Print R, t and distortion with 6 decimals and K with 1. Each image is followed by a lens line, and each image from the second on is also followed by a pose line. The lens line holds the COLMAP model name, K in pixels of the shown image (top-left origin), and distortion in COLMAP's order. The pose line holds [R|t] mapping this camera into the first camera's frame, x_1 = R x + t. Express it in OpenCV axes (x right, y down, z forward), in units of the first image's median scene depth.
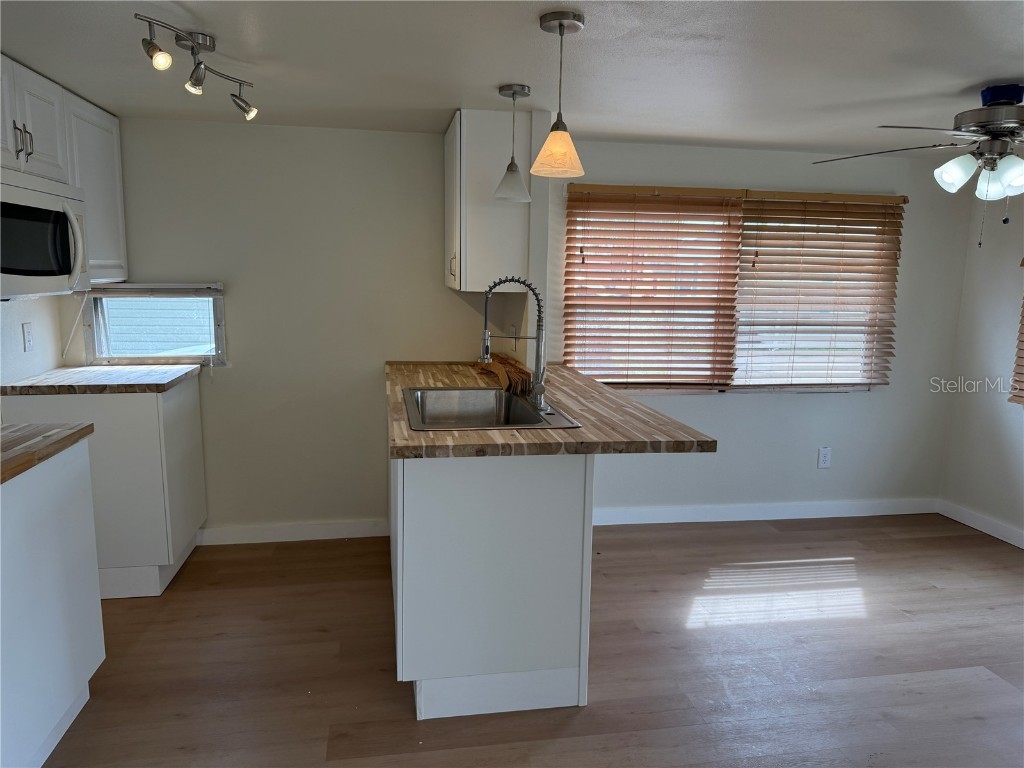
lens RADIAL K [[713.9, 0, 512.3], [0, 713.9, 390.0], [0, 0, 1]] dist [0.079340, -0.122002]
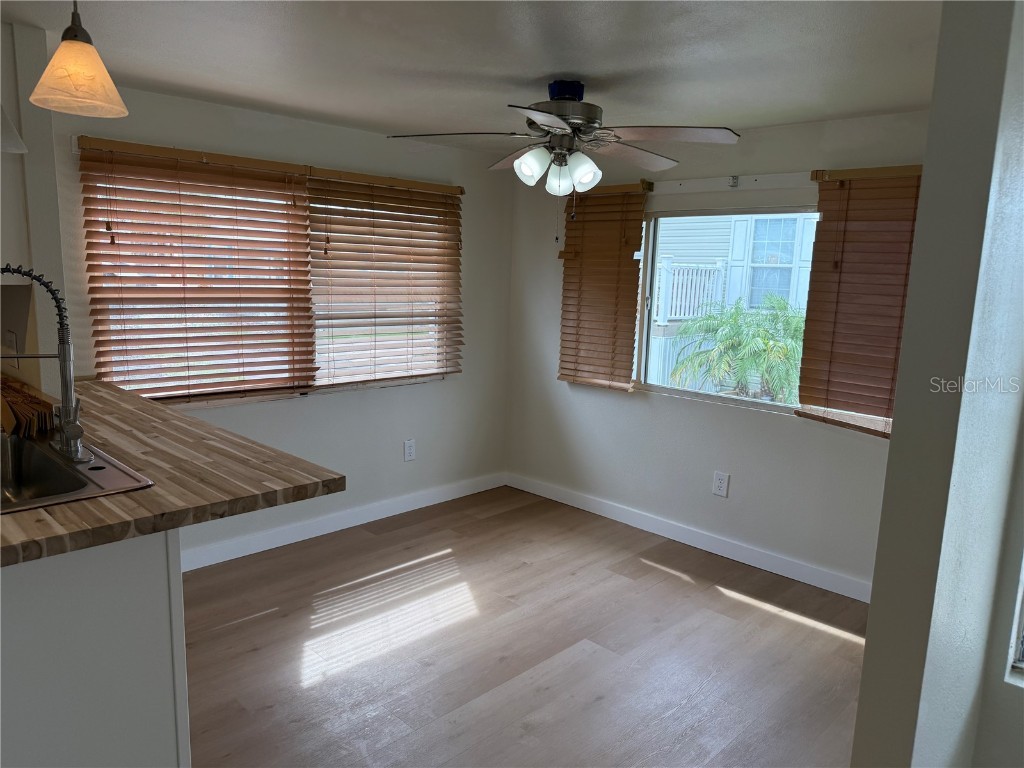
lens RADIAL K [[715.6, 0, 503.6], [0, 715.6, 392.3], [0, 0, 1]] dist [0.071309, -0.097278]
pose [[0.821308, -0.091398, 0.563115, -0.008388], [0.076489, 0.995813, 0.050068, -0.033365], [-0.565334, 0.001951, 0.824860, 0.162417]]
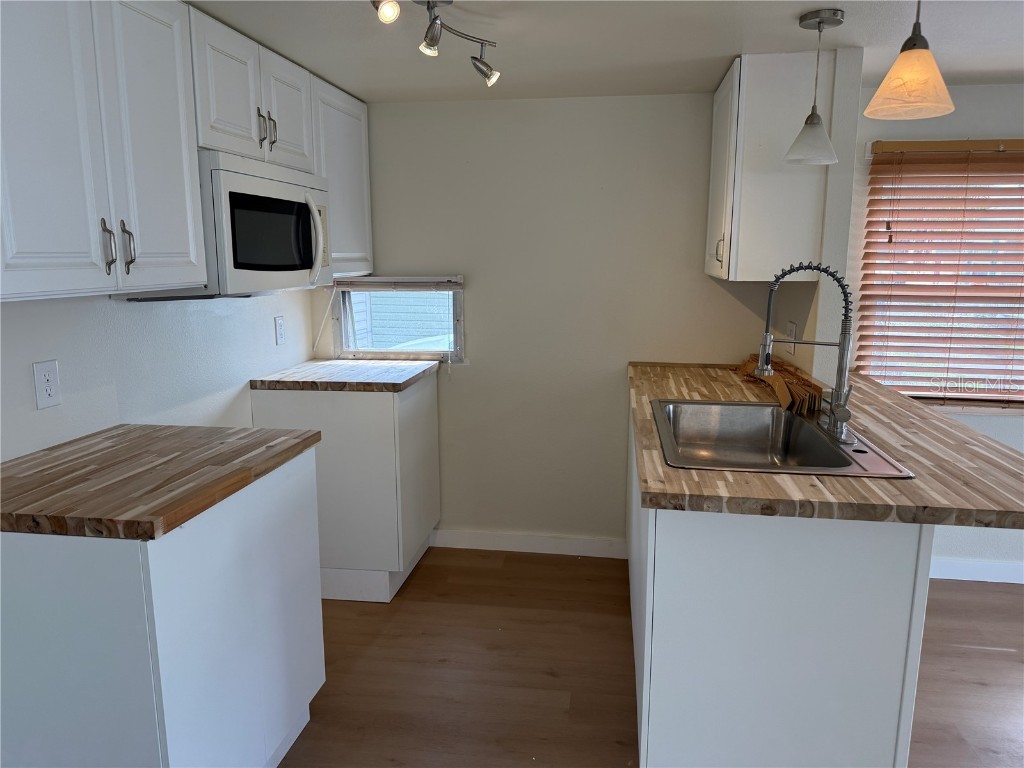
lens RADIAL K [[713.9, 0, 512.3], [0, 713.9, 390.0], [0, 0, 1]] dist [0.079340, -0.122002]
pose [[0.946737, 0.041547, -0.319316, -0.038456], [-0.035151, 0.999050, 0.025770, -0.027217], [0.320083, -0.013173, 0.947298, 0.145571]]
